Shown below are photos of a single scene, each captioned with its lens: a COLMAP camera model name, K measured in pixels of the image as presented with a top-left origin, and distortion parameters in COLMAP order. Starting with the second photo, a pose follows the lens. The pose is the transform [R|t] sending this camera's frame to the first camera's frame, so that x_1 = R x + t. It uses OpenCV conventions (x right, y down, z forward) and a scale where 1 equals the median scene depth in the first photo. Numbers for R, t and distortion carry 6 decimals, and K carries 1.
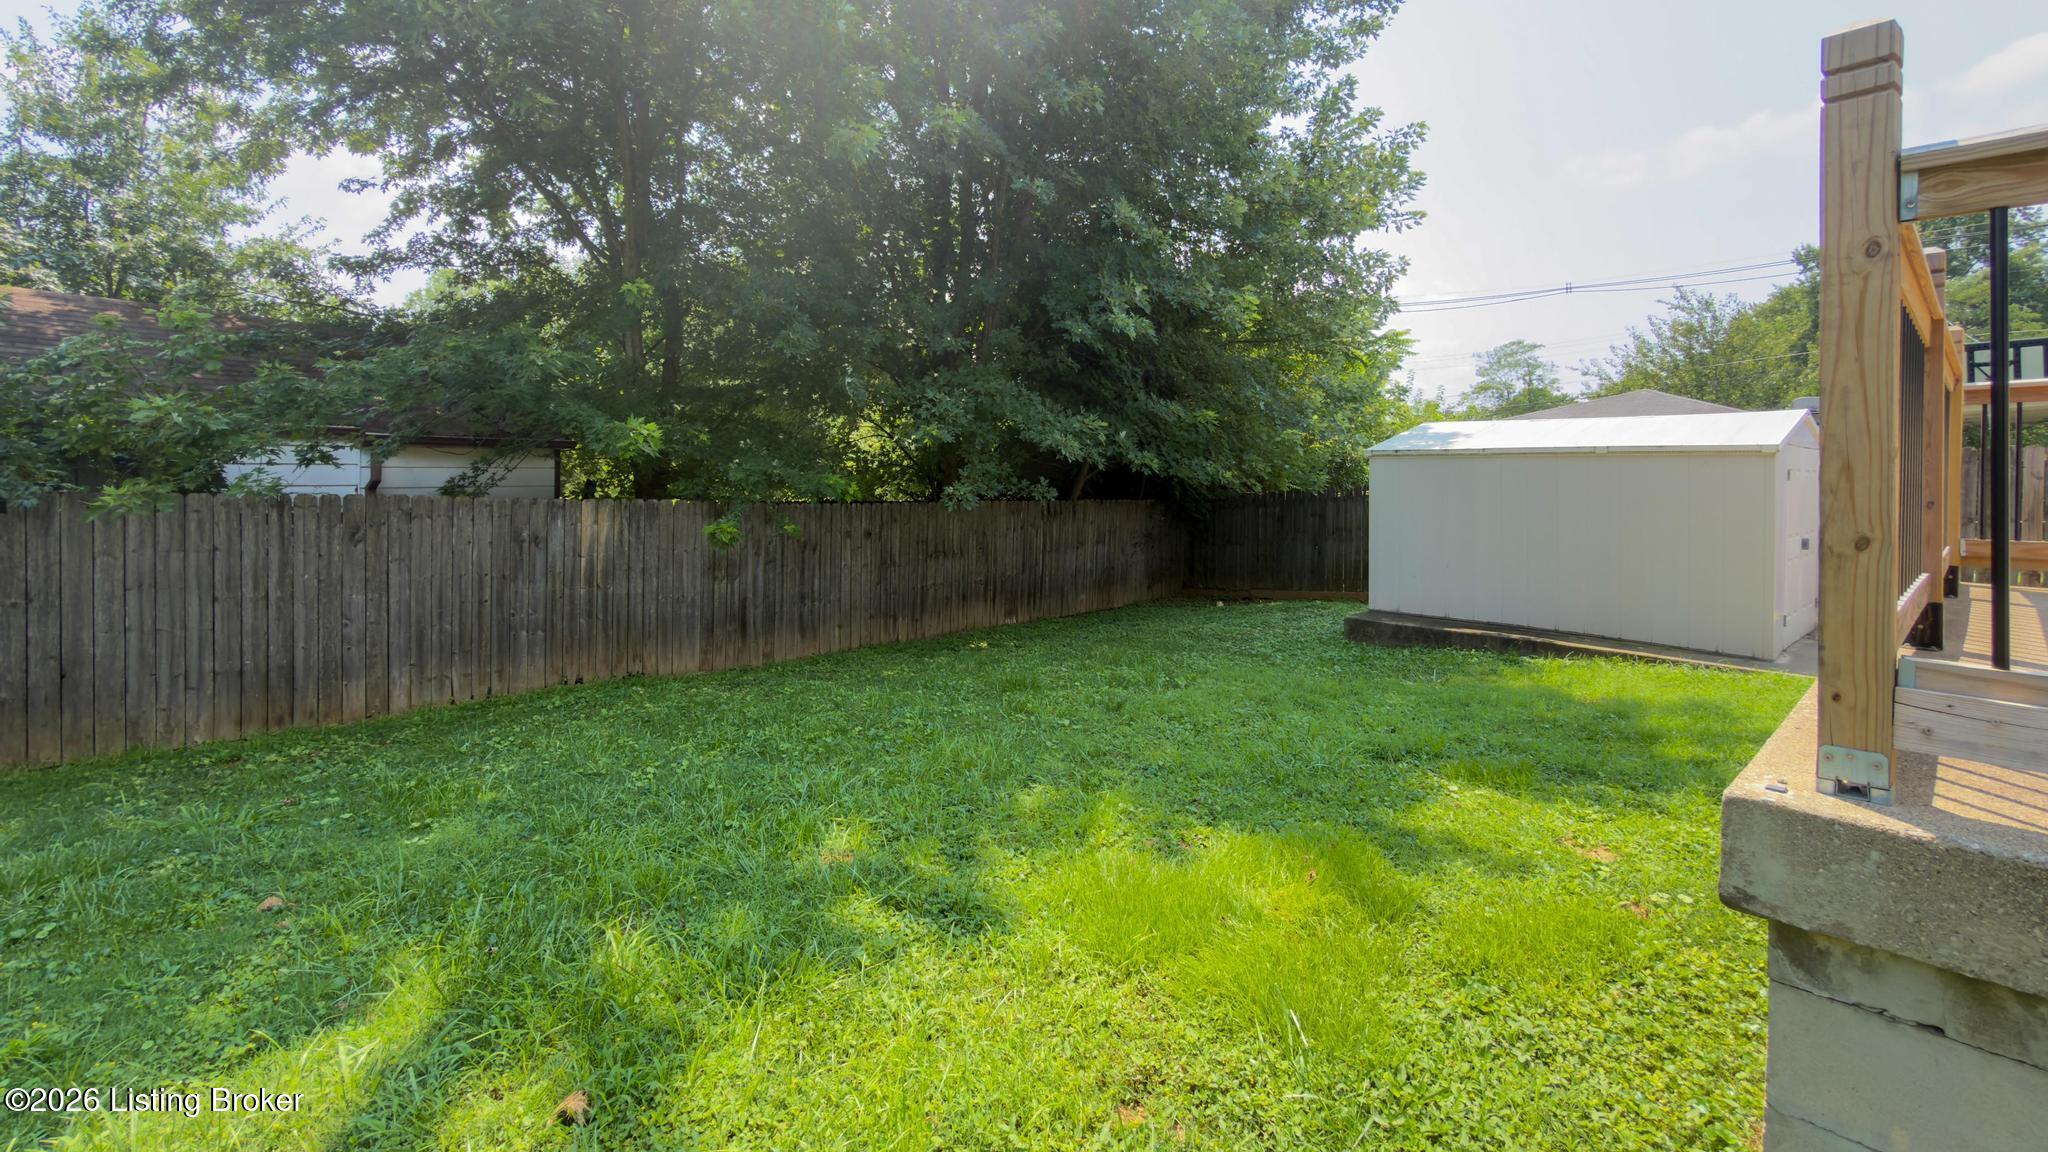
lens RADIAL K [[878.1, 0, 1023.3], [0, 878.1, 474.1], [0, 0, 1]] dist [-0.002355, -0.000402]
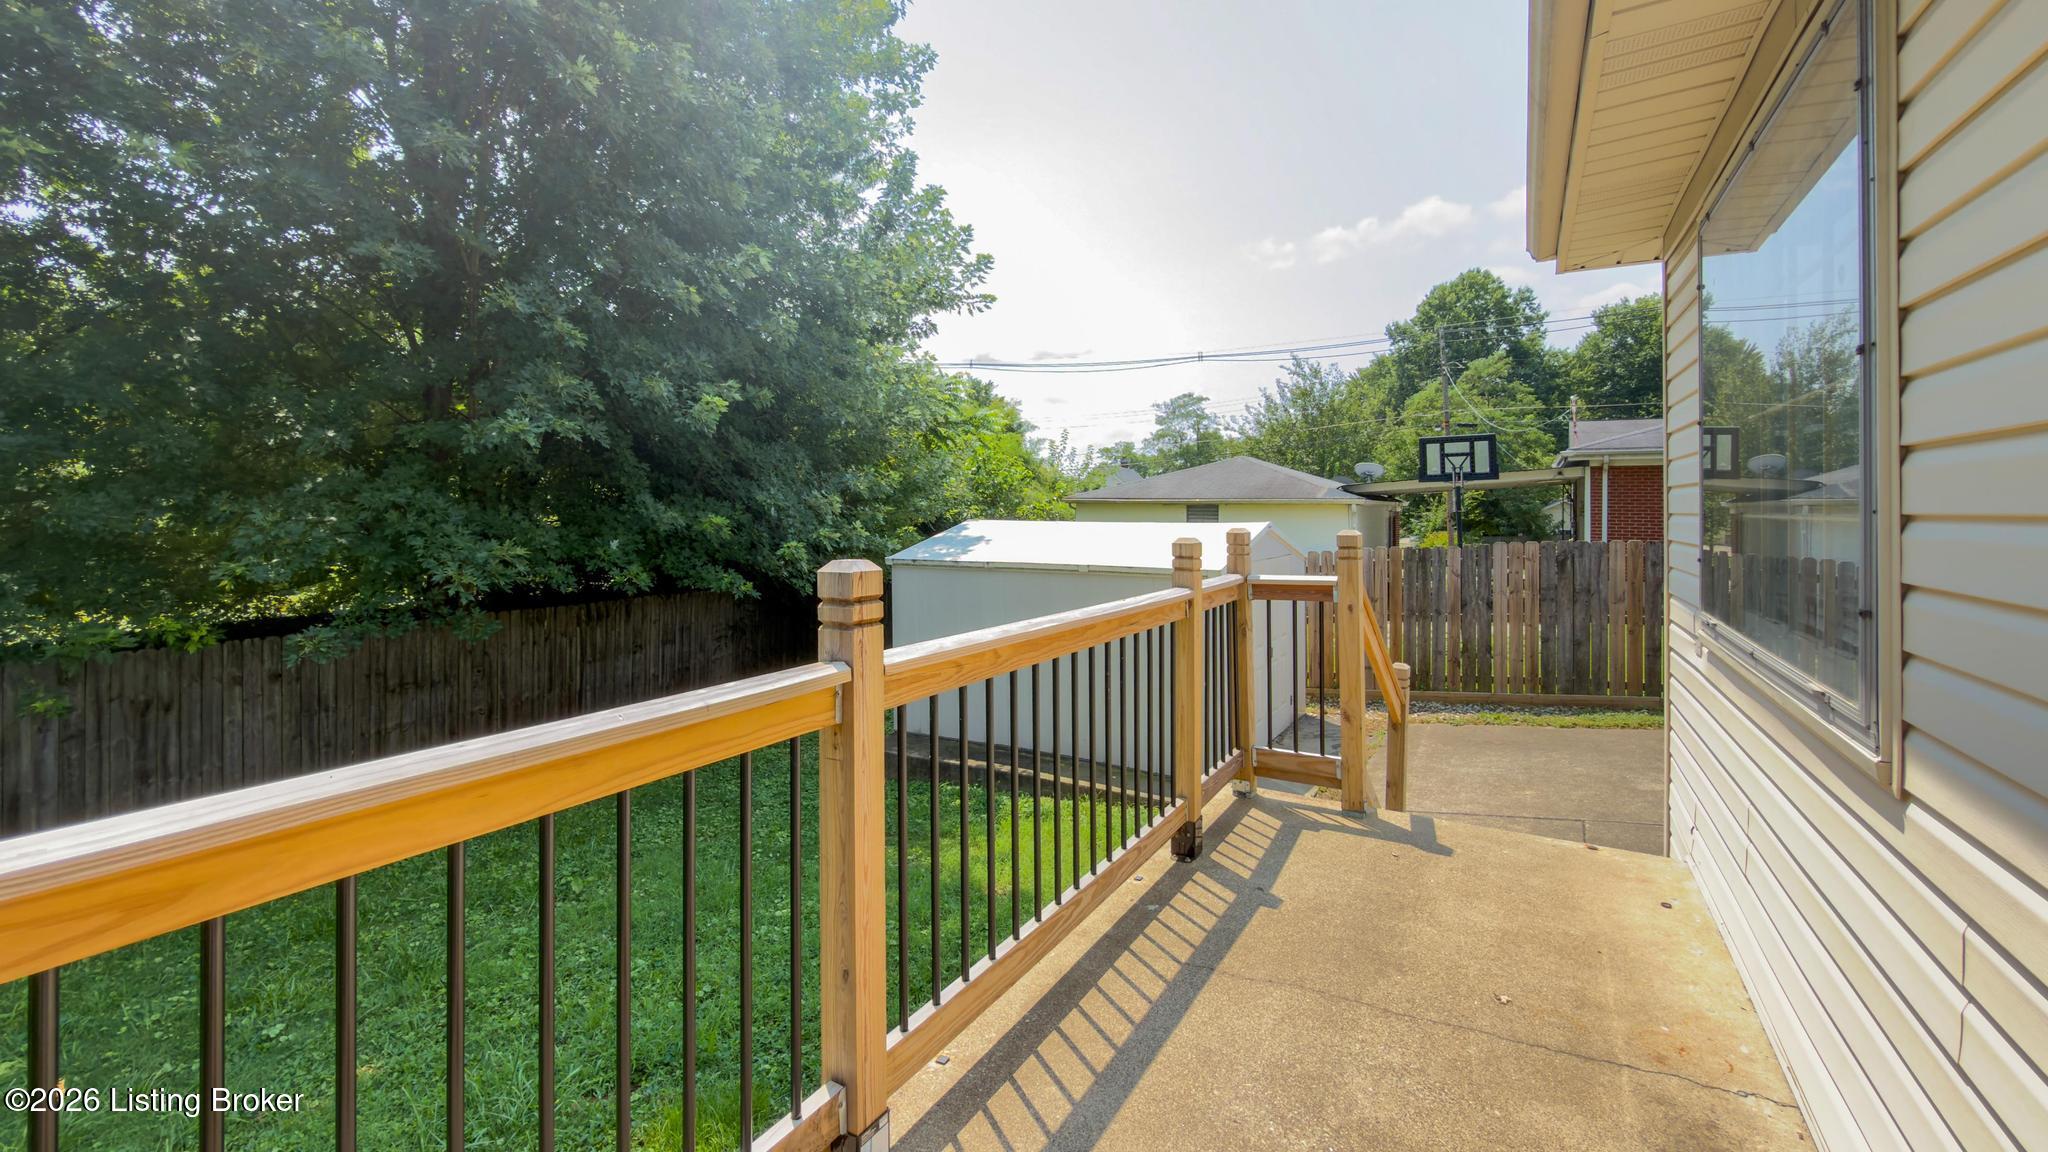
lens RADIAL K [[865.3, 0, 1018.7], [0, 865.3, 505.2], [0, 0, 1]] dist [0.001073, 0.000005]
pose [[0.953866, -0.013429, 0.299931, 0.186103], [0.015760, 0.999861, -0.005354, -0.057098], [-0.299818, 0.009834, 0.953946, 0.064276]]
